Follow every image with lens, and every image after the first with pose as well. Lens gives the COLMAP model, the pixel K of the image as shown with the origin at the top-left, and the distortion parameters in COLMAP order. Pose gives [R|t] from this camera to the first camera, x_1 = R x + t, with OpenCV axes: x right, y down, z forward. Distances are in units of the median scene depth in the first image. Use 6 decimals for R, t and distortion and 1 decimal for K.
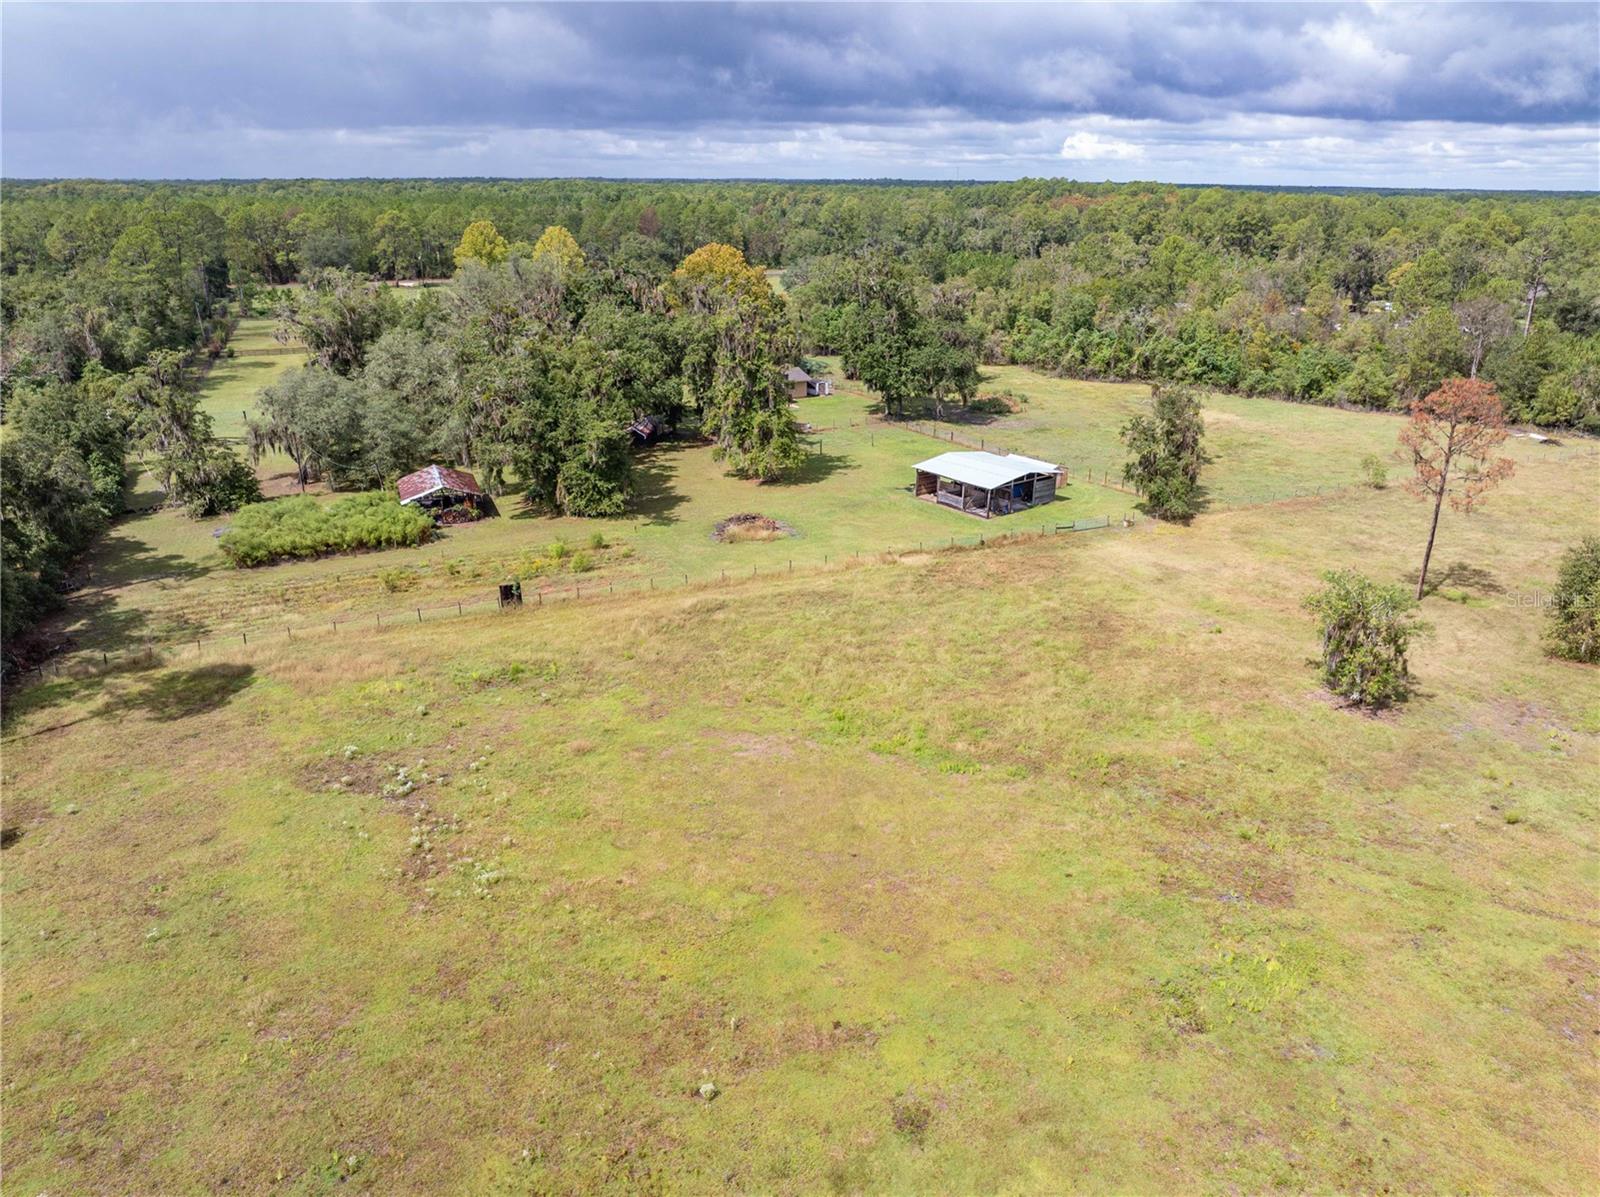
lens RADIAL K [[1123.3, 0, 805.5], [0, 1123.3, 590.1], [0, 0, 1]] dist [-0.040698, 0.003585]
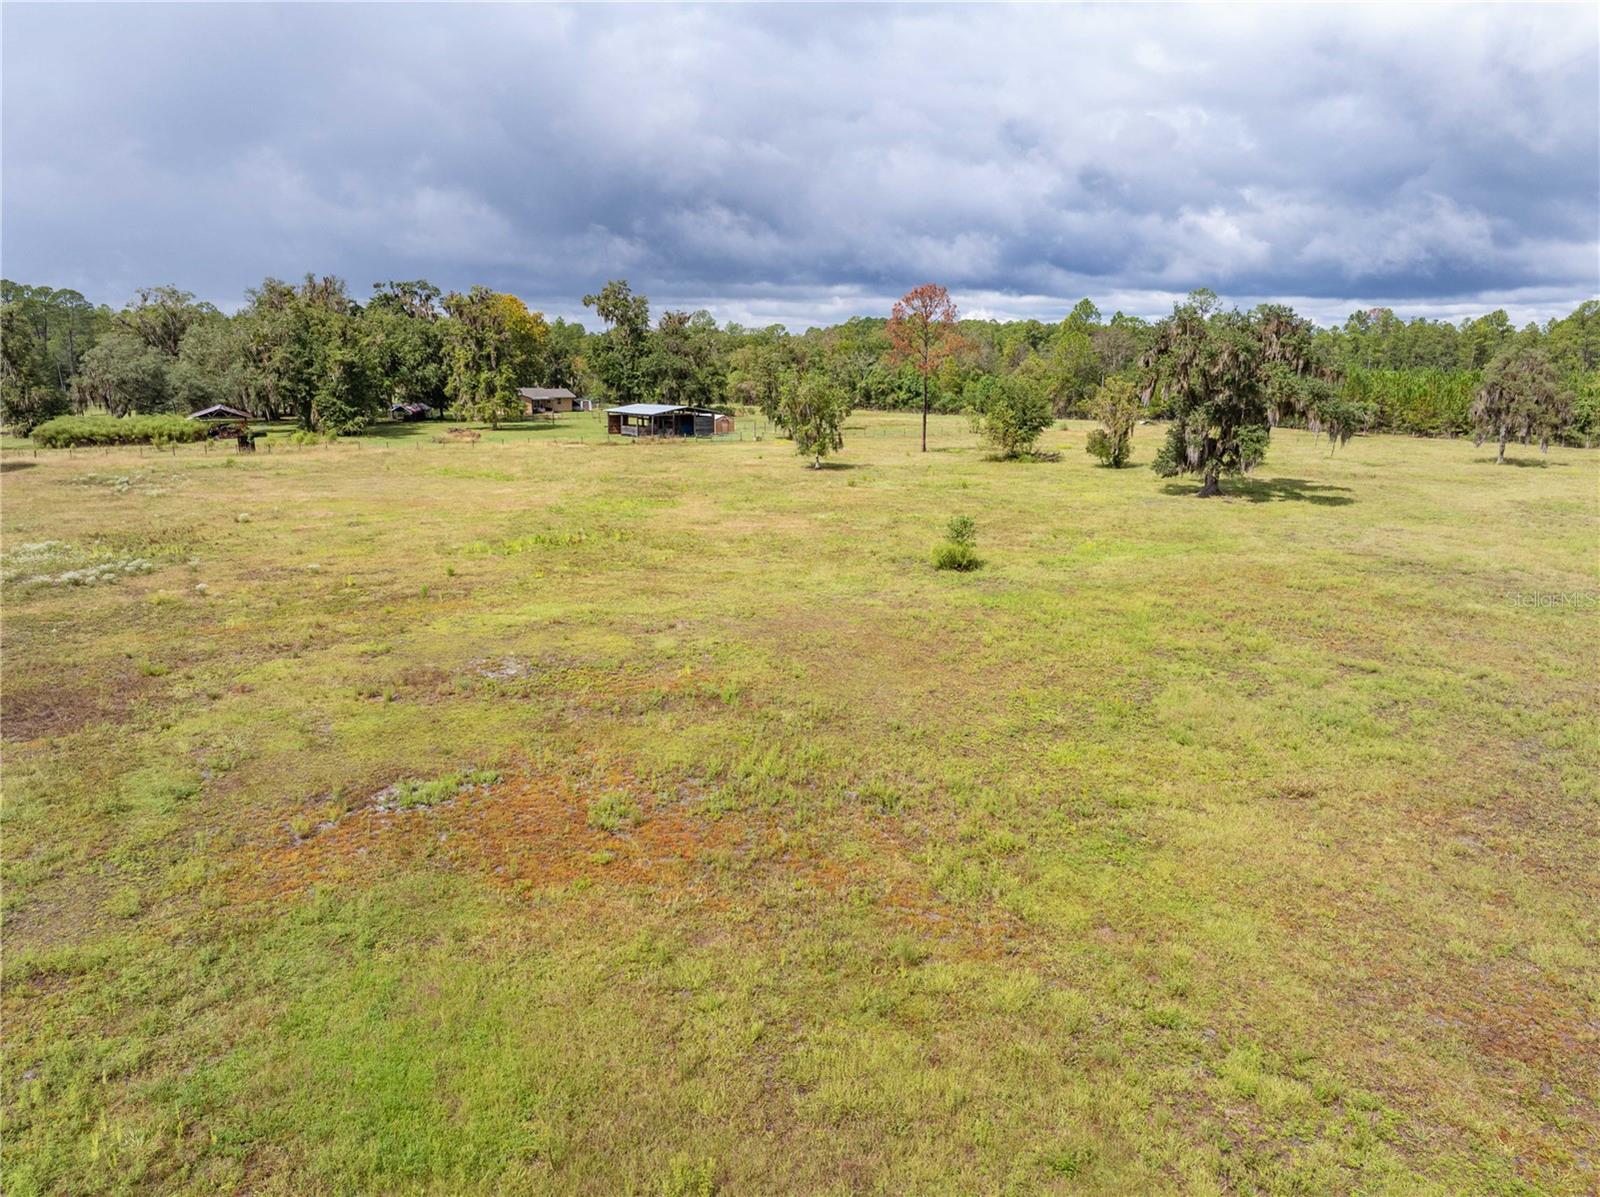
lens RADIAL K [[1123.3, 0, 805.4], [0, 1123.3, 599.6], [0, 0, 1]] dist [-0.040698, 0.003585]
pose [[0.996620, -0.013858, 0.080974, 0.215801], [0.024658, 0.990682, -0.133946, 0.279201], [-0.078363, 0.135490, 0.987675, -0.257148]]
